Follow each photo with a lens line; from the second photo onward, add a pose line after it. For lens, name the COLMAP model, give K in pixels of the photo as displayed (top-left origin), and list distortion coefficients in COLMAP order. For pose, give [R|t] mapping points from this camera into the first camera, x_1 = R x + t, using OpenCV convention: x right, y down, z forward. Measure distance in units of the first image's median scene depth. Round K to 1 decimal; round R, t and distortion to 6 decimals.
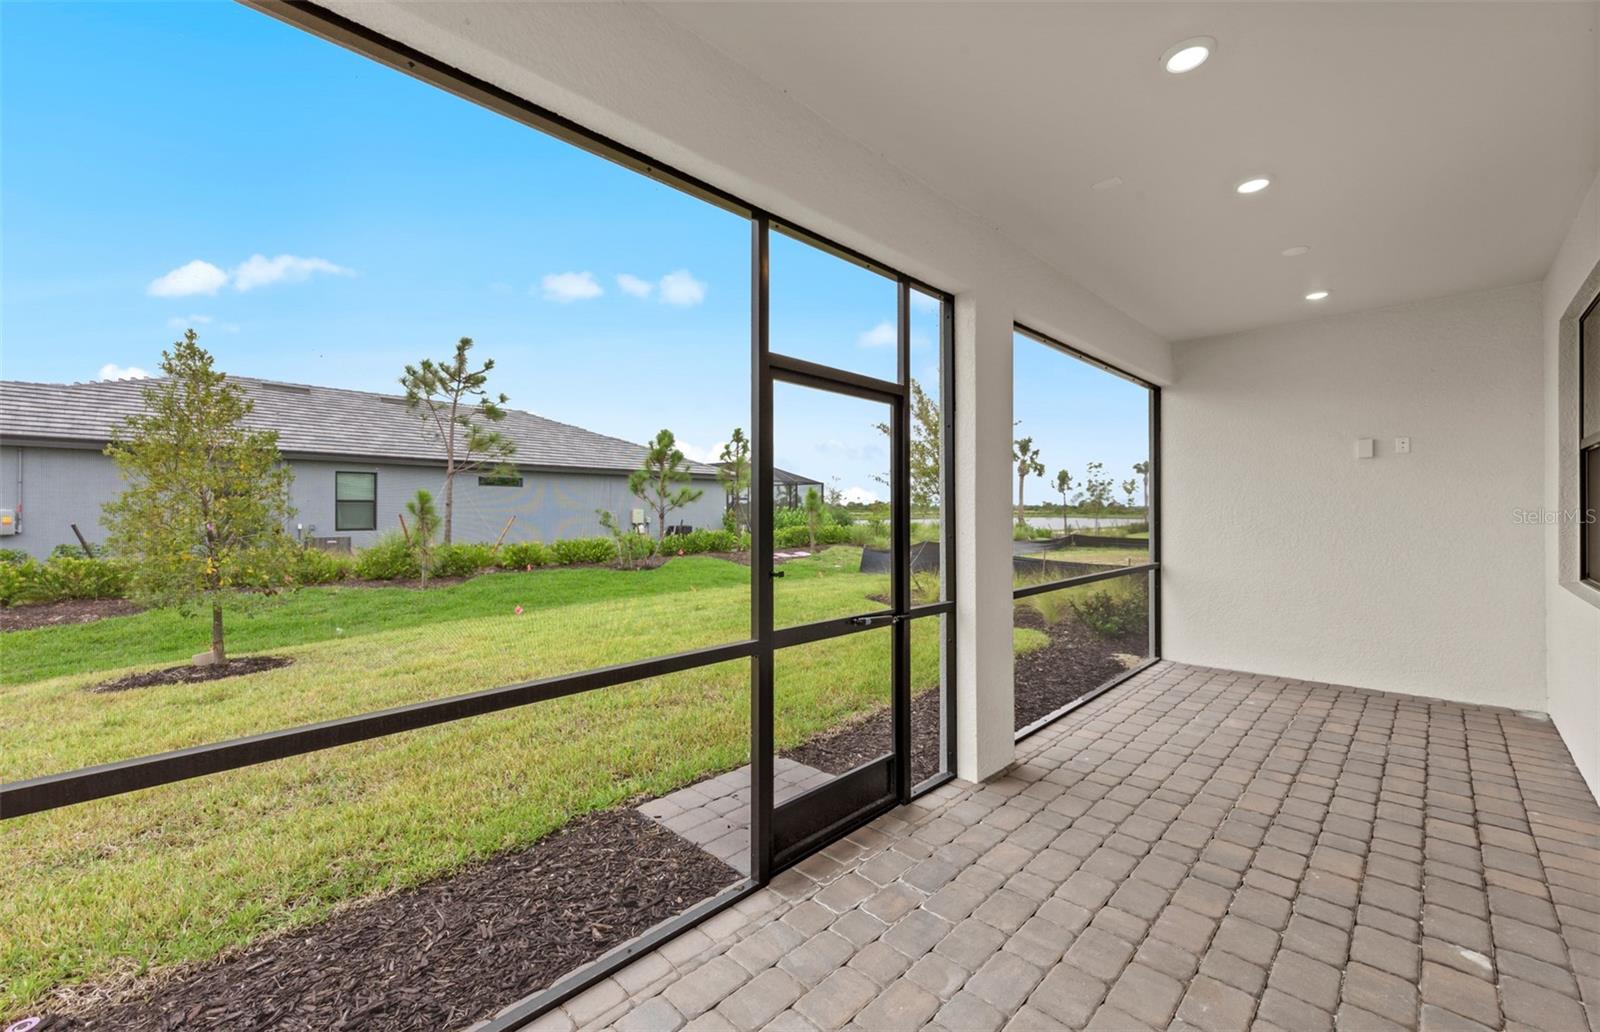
lens RADIAL K [[616.0, 0, 802.5], [0, 616.0, 517.7], [0, 0, 1]] dist [0.002776, 0.000094]
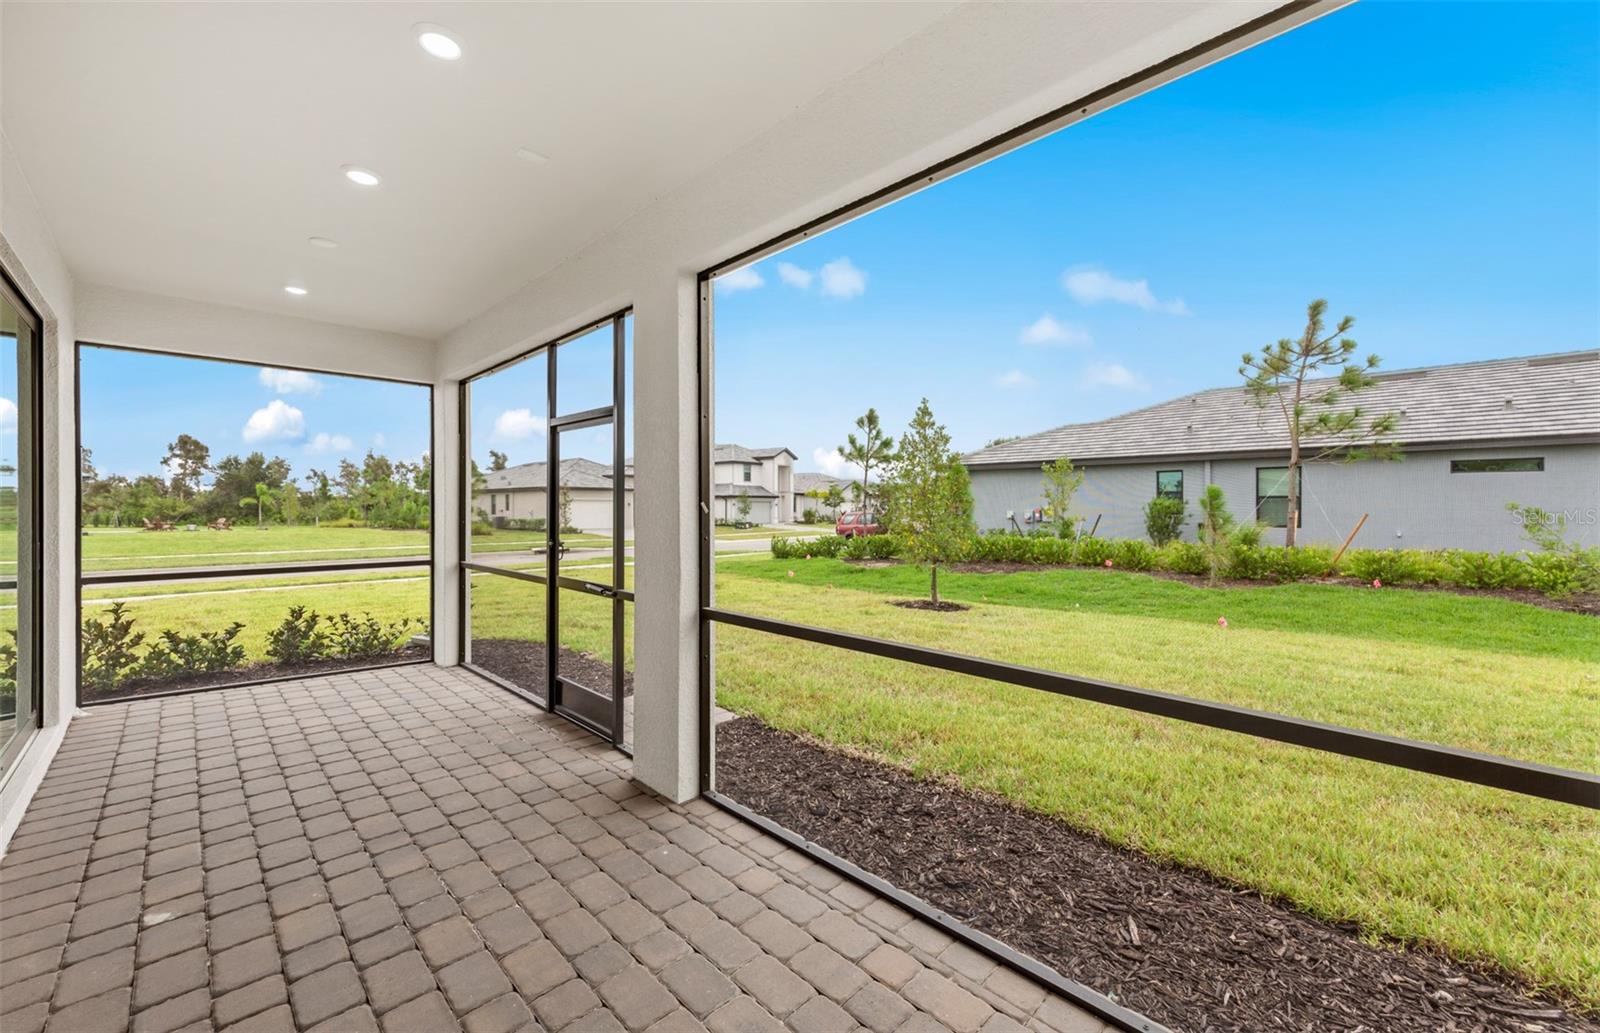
lens RADIAL K [[626.5, 0, 800.0], [0, 626.5, 516.5], [0, 0, 1]] dist [0.001493, -0.000062]
pose [[0.001667, 0.012322, -0.999923, 1.073455], [-0.009173, 0.999882, 0.012306, -0.008555], [0.999957, 0.009152, 0.001780, 1.042476]]
